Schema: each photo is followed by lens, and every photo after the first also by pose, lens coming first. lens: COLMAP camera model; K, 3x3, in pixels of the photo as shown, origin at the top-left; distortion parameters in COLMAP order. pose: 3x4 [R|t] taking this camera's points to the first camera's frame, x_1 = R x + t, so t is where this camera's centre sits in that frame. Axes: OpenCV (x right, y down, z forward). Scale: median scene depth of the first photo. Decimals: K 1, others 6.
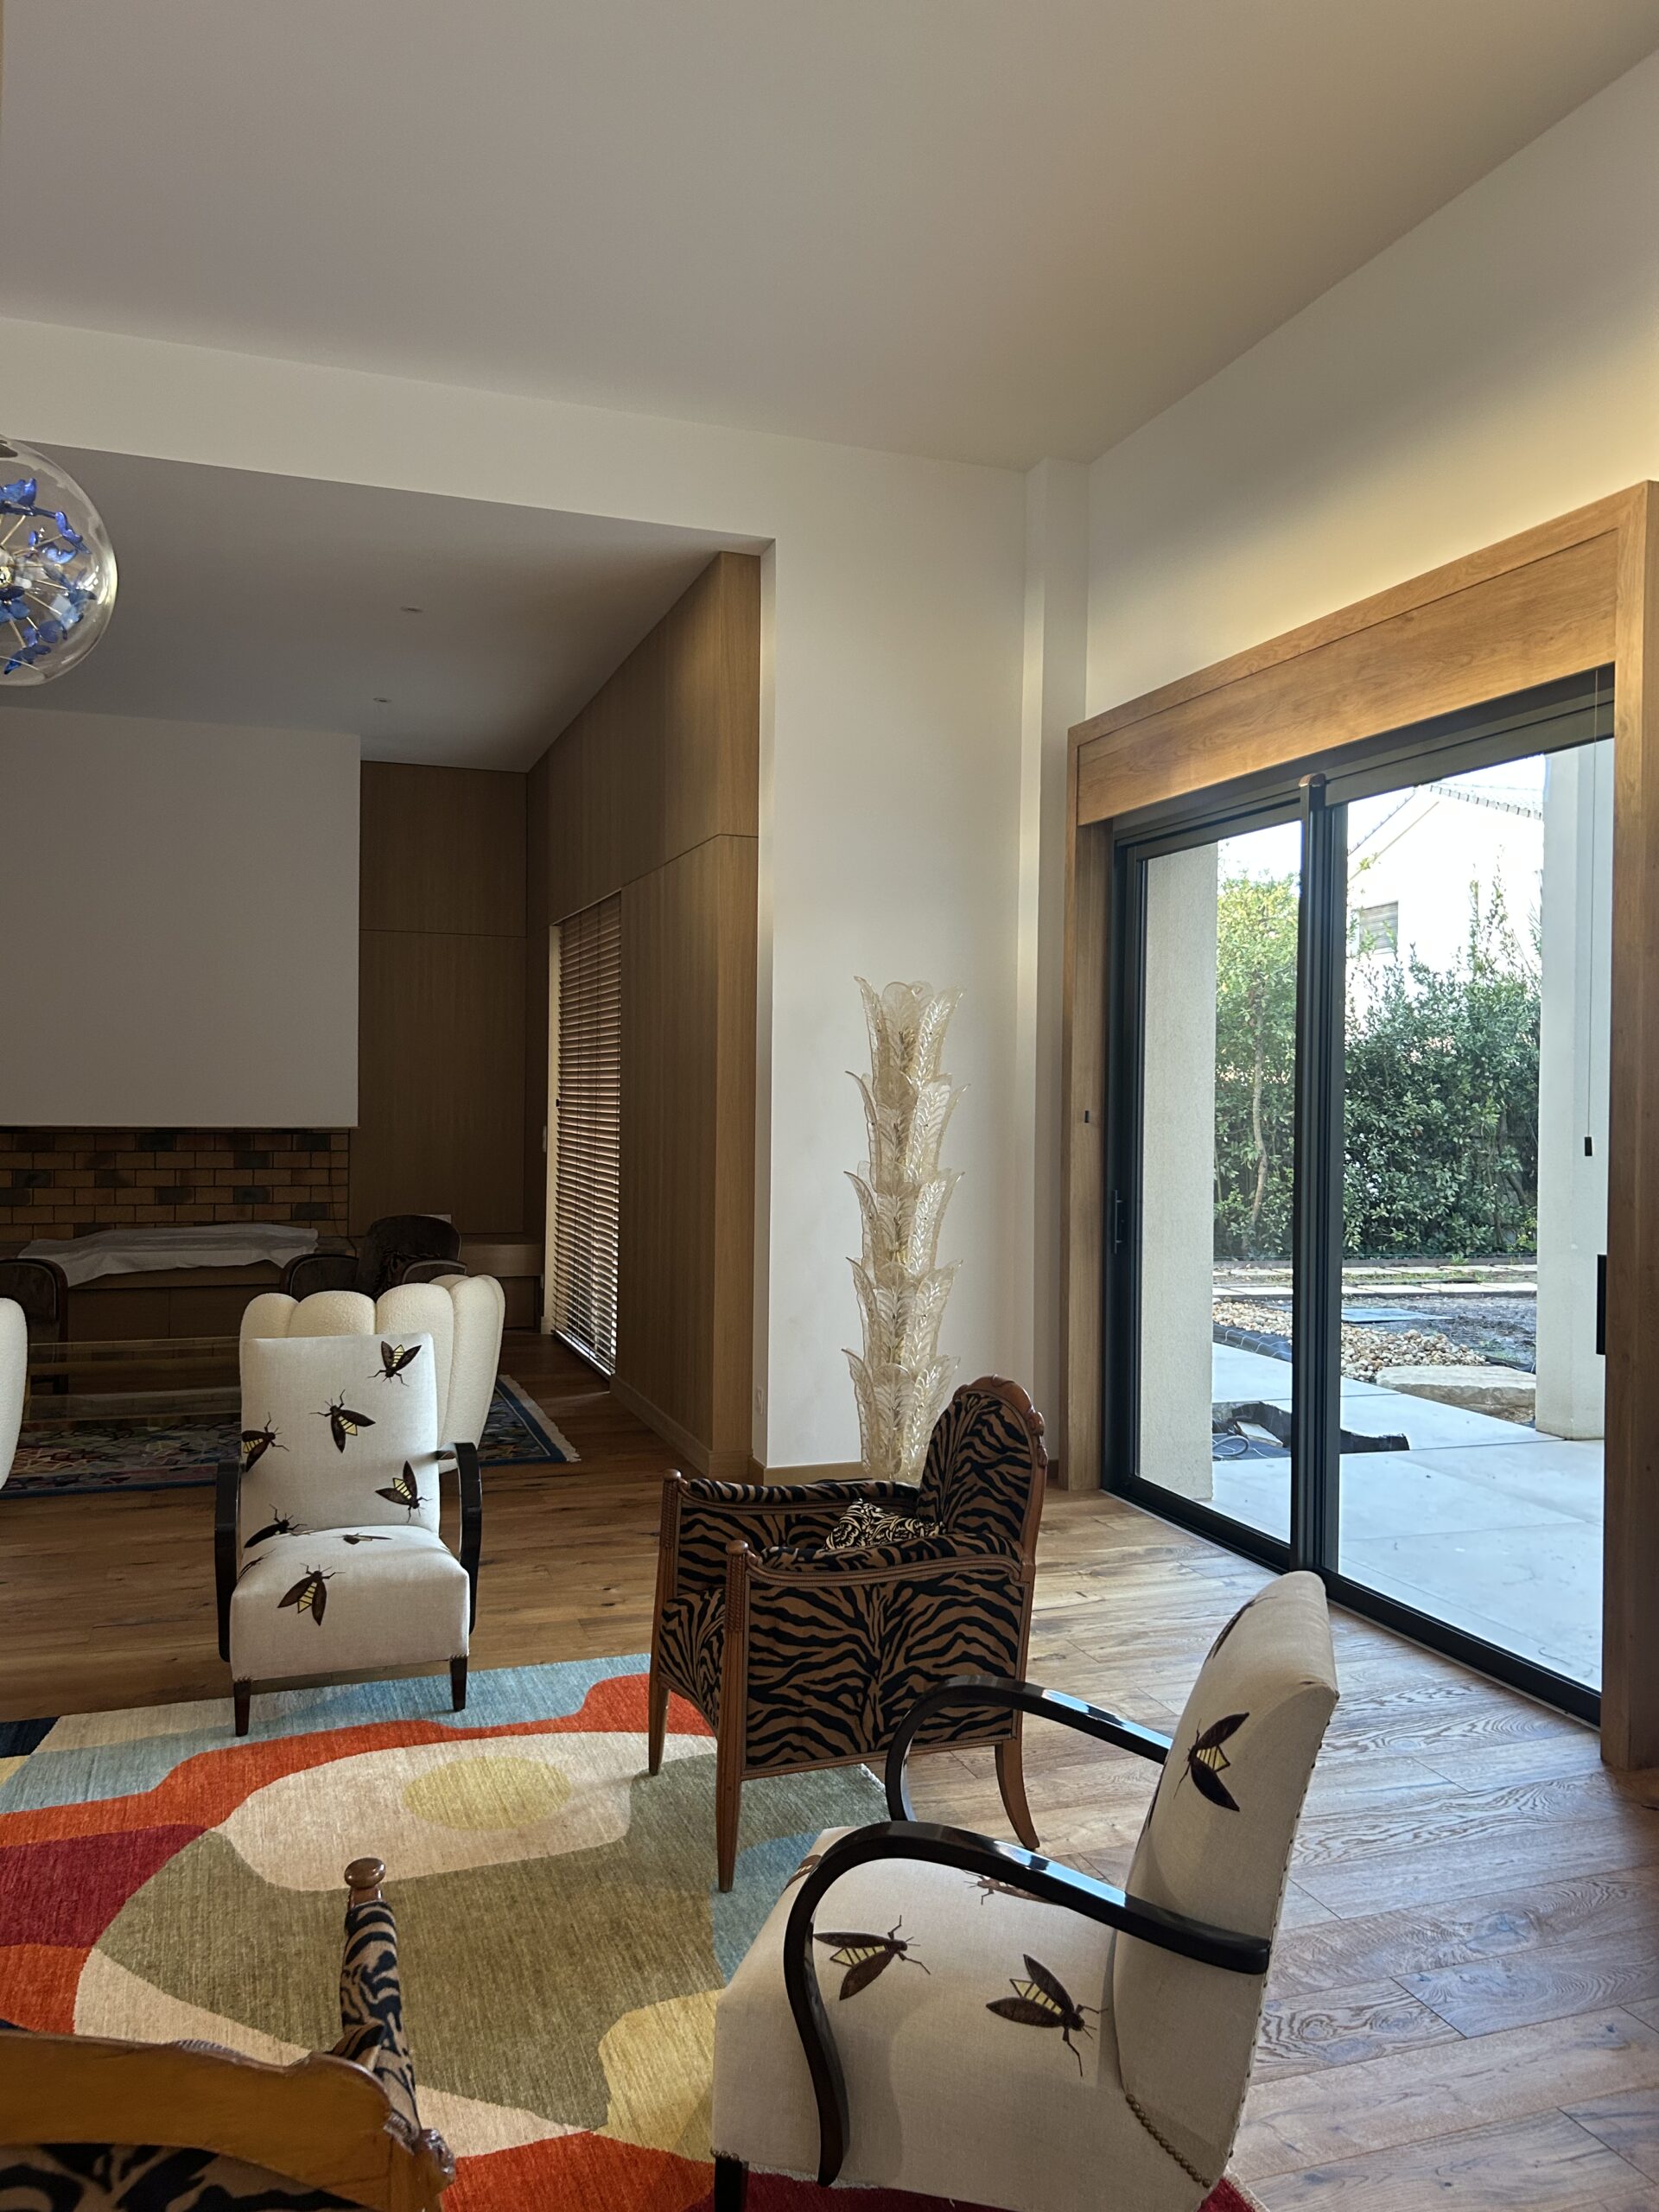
lens RADIAL K [[1664.9, 0, 844.5], [0, 1664.9, 1104.6], [0, 0, 1]] dist [0.049895, -0.057296]
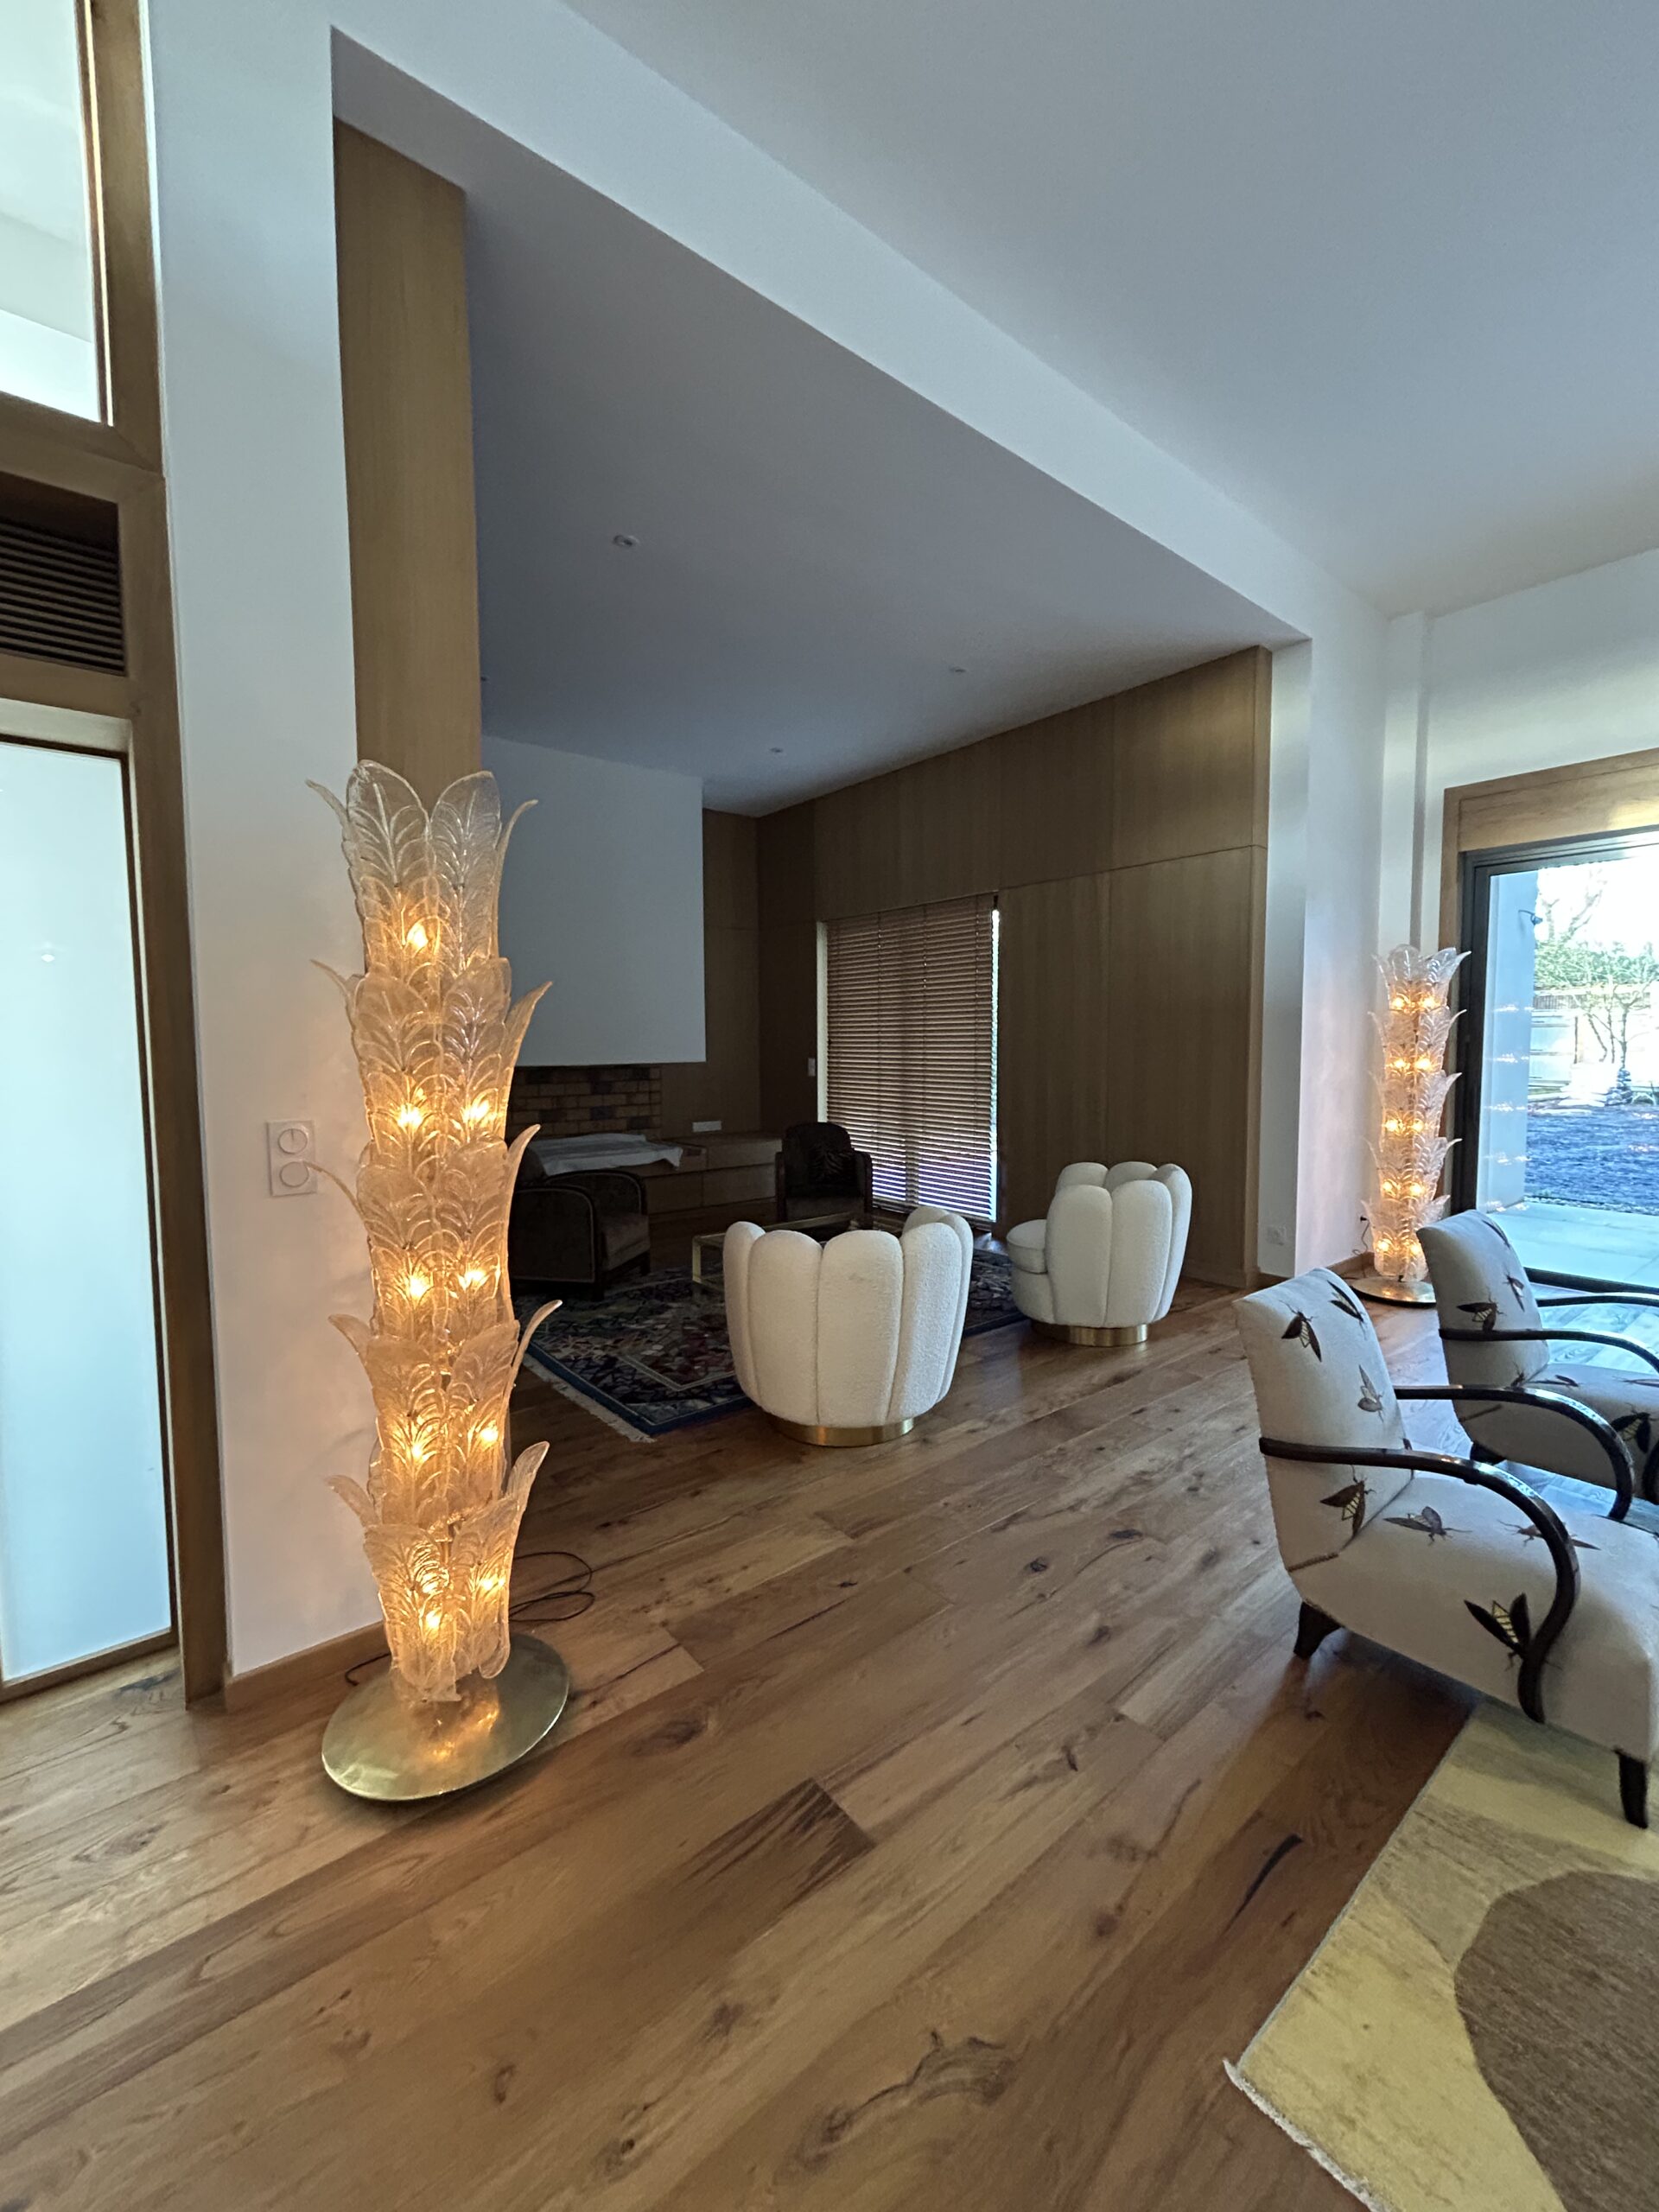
lens RADIAL K [[906.8, 0, 831.7], [0, 906.8, 1106.6], [0, 0, 1]] dist [-0.000934, -0.002223]
pose [[0.942385, -0.041921, 0.331894, -0.867179], [0.019621, 0.997336, 0.070260, -0.000751], [-0.333955, -0.059700, 0.940697, 0.474229]]
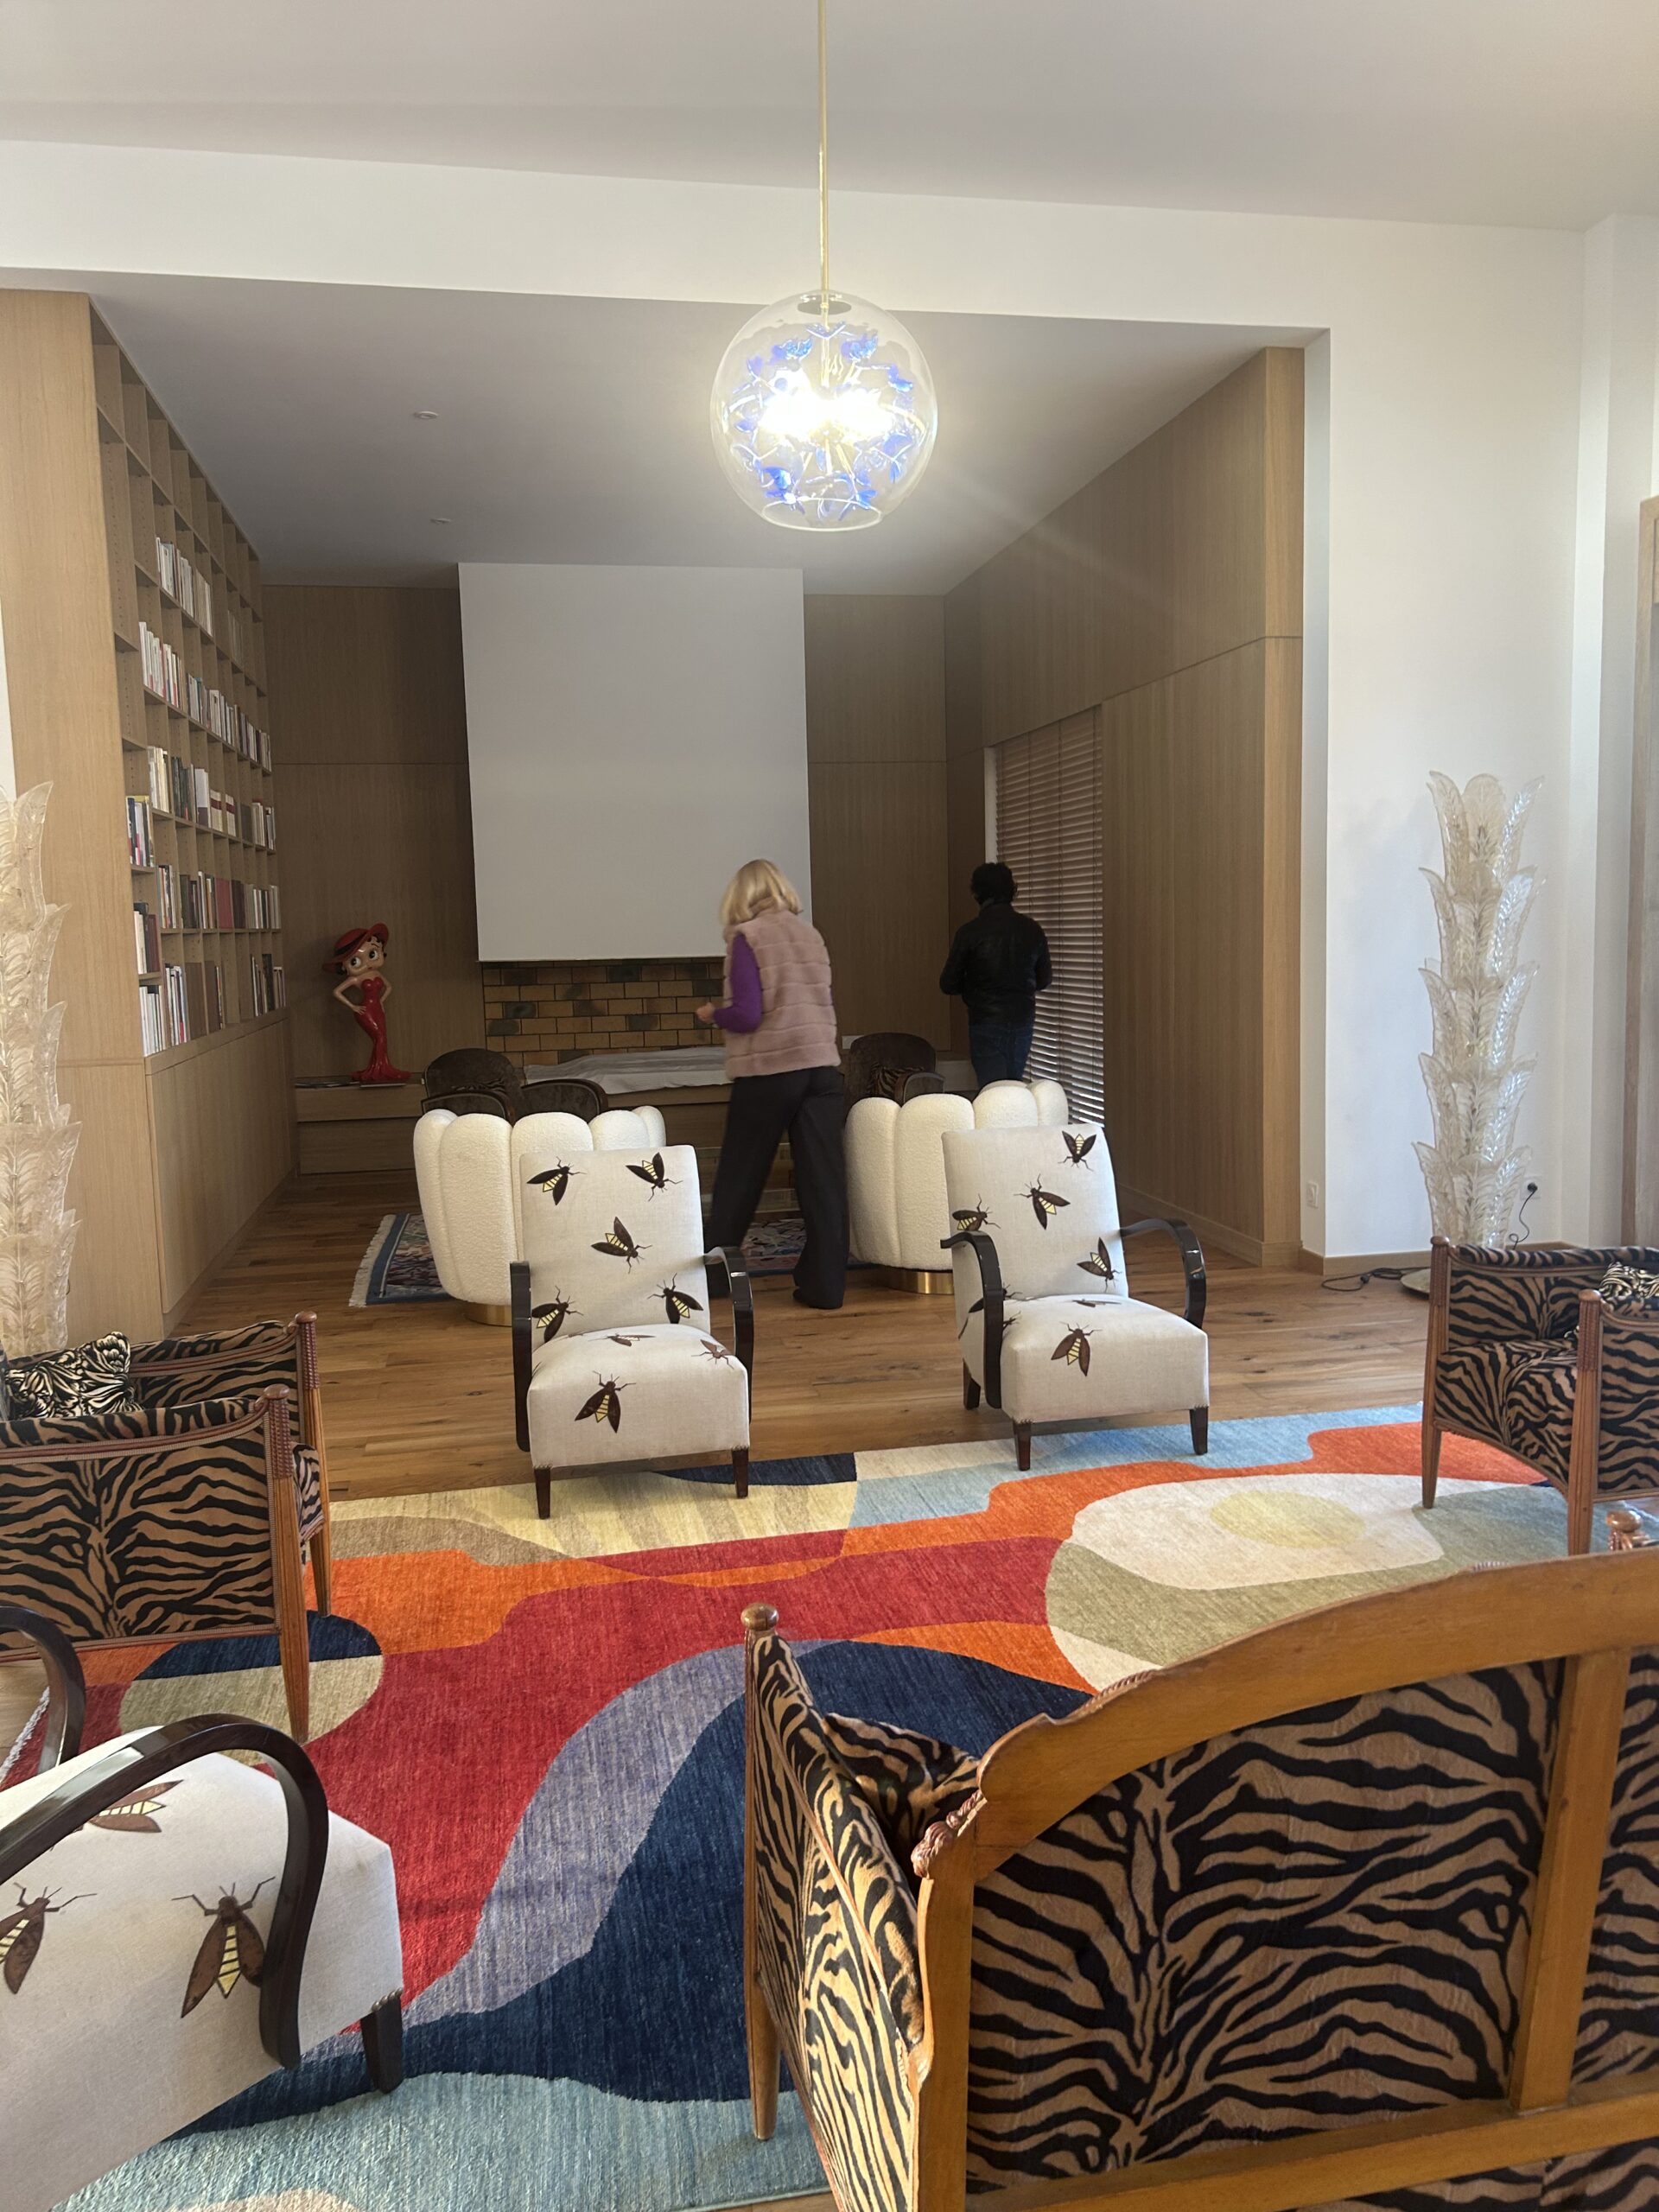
lens RADIAL K [[1664.9, 0, 839.3], [0, 1664.9, 1096.9], [0, 0, 1]] dist [0.049895, -0.057296]
pose [[0.988278, -0.021484, -0.151144, -0.231354], [0.036148, 0.994825, 0.094951, 0.009917], [0.148322, -0.099301, 0.983941, -0.078910]]
